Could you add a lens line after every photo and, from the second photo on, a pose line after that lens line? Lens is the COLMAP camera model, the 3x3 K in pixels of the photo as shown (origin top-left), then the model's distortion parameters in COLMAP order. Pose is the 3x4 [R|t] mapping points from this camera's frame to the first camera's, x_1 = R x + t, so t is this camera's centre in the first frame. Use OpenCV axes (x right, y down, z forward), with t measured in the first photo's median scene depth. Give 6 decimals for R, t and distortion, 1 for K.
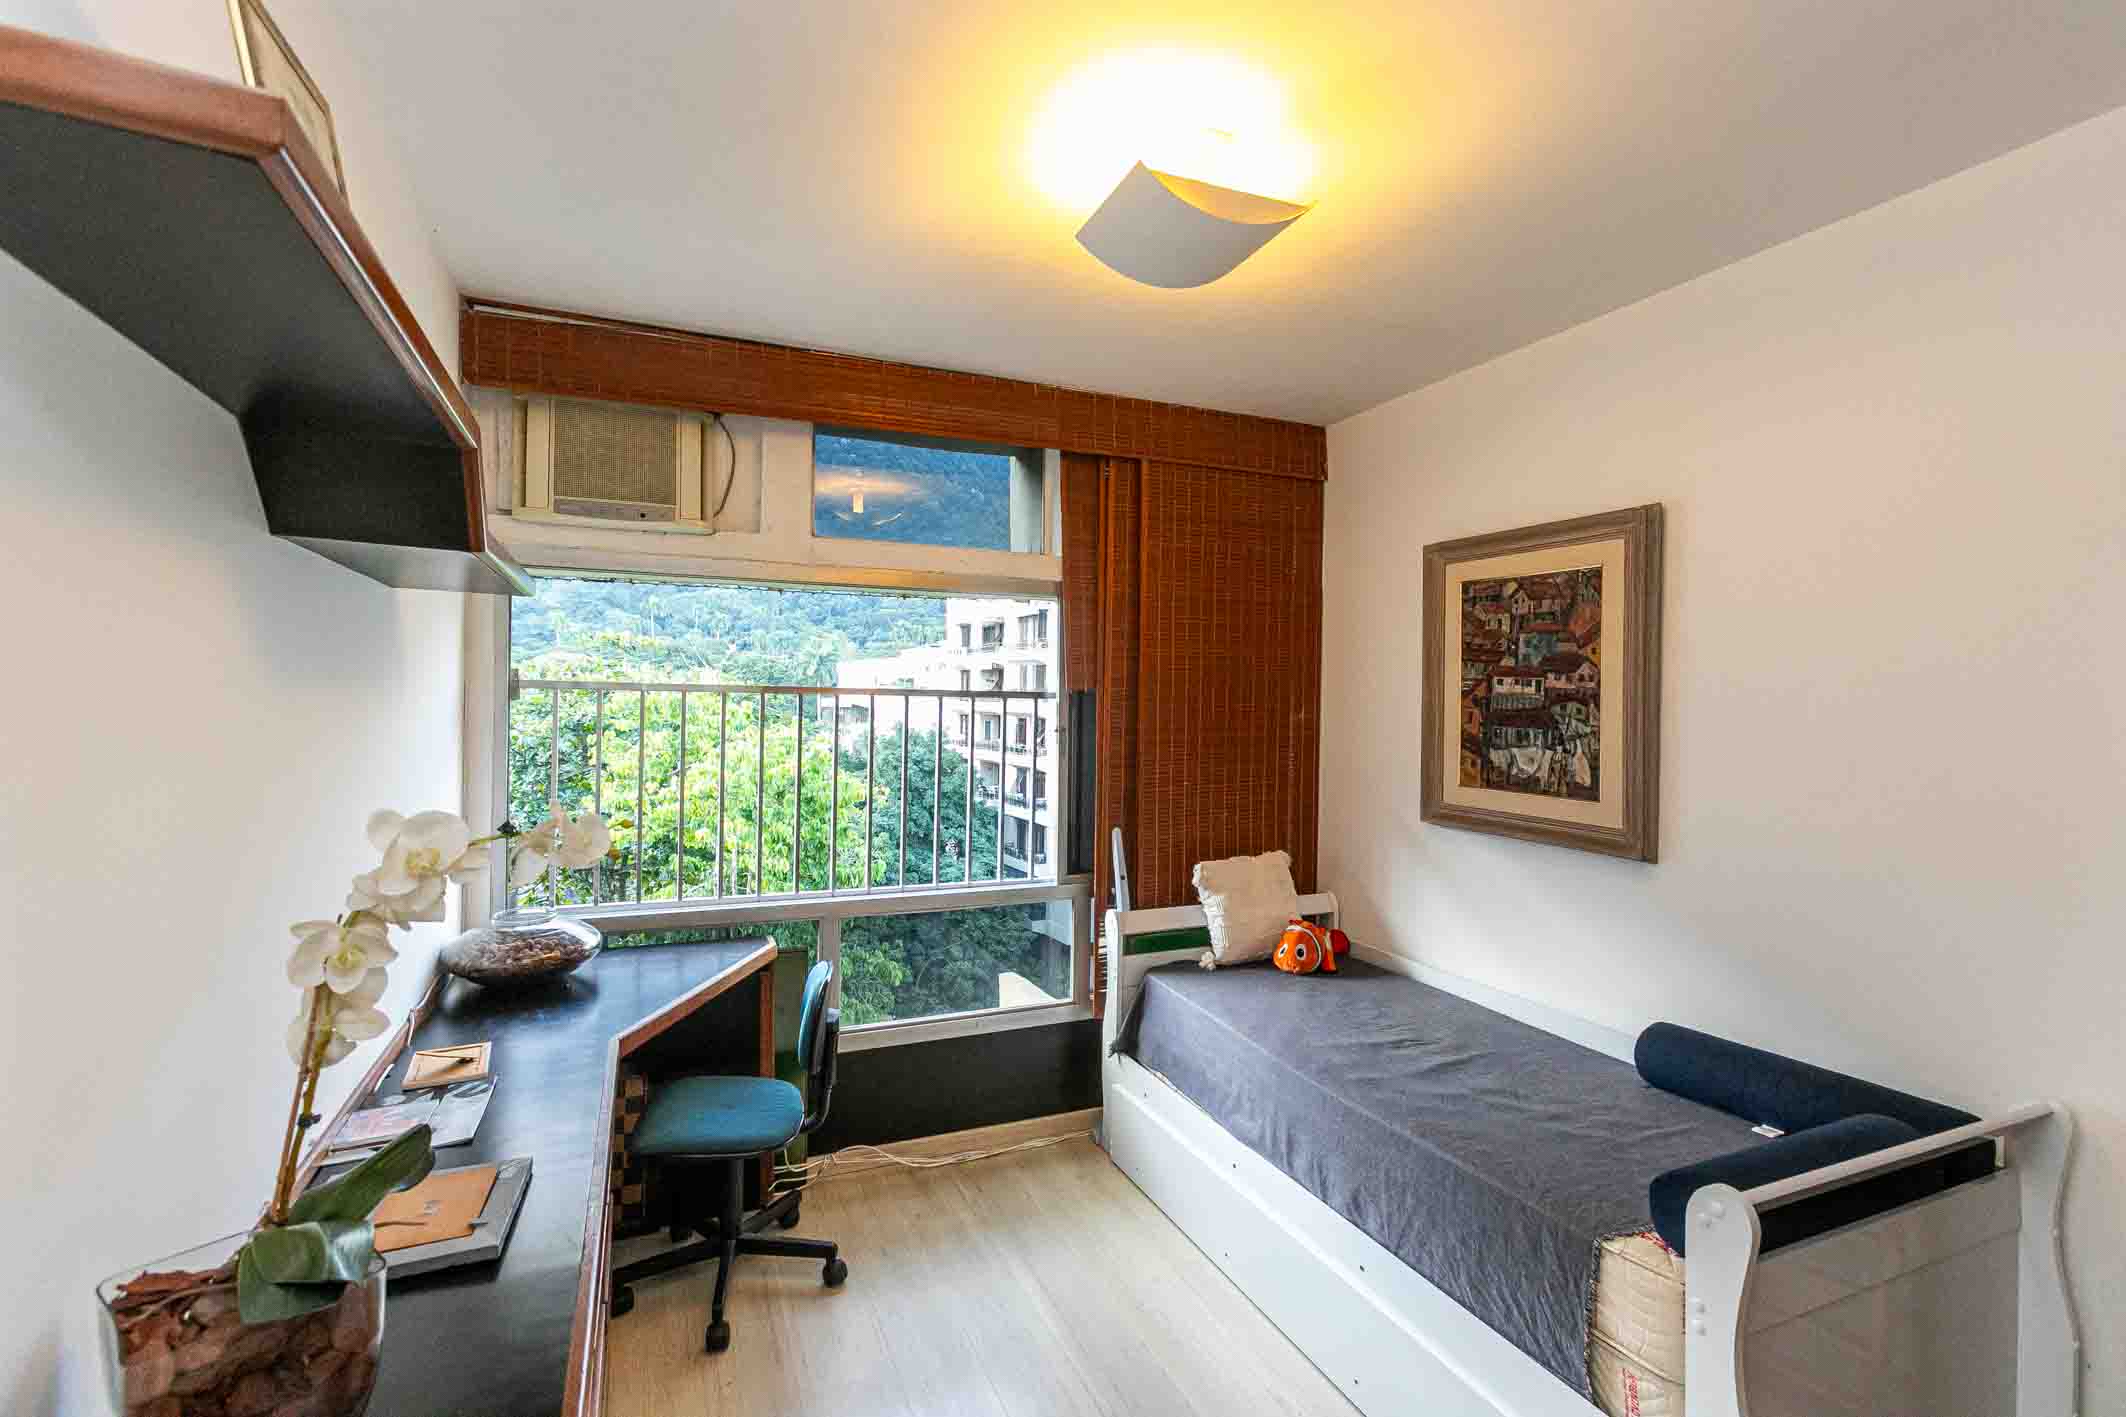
lens RADIAL K [[958.6, 0, 1063.0], [0, 958.6, 708.5], [0, 0, 1]] dist [0.000251, 0.000241]
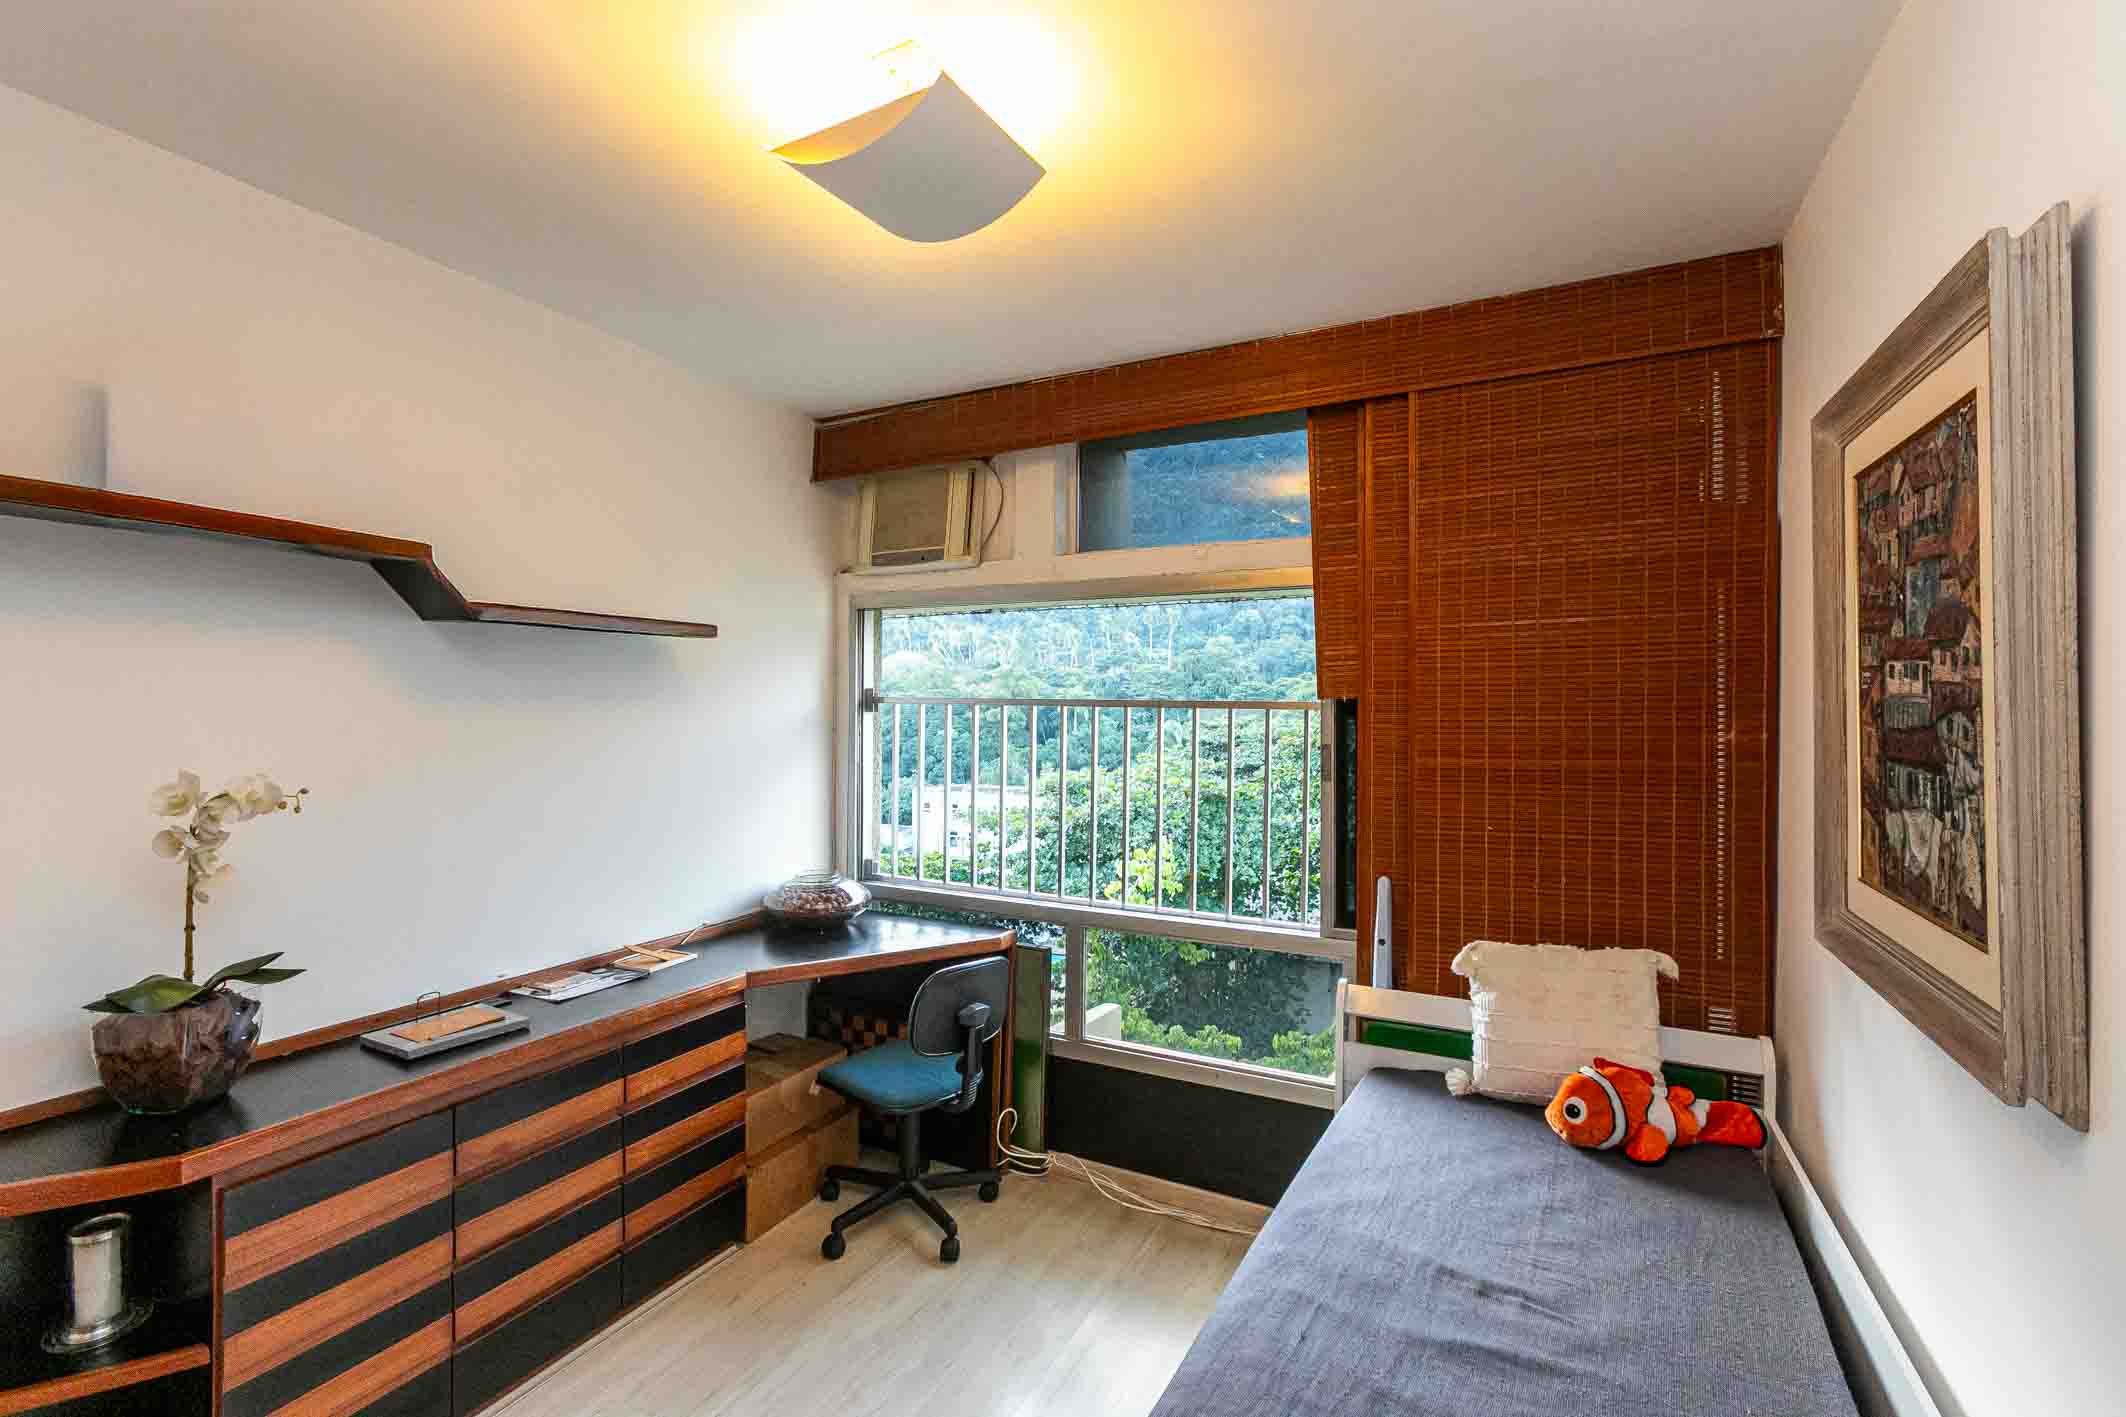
lens RADIAL K [[951.4, 0, 1059.9], [0, 951.4, 697.3], [0, 0, 1]] dist [0.000207, 0.000200]
pose [[0.618271, -0.010583, -0.785894, 0.554267], [-0.007242, 0.999790, -0.019160, -0.002303], [0.785932, 0.017537, 0.618064, 0.358794]]
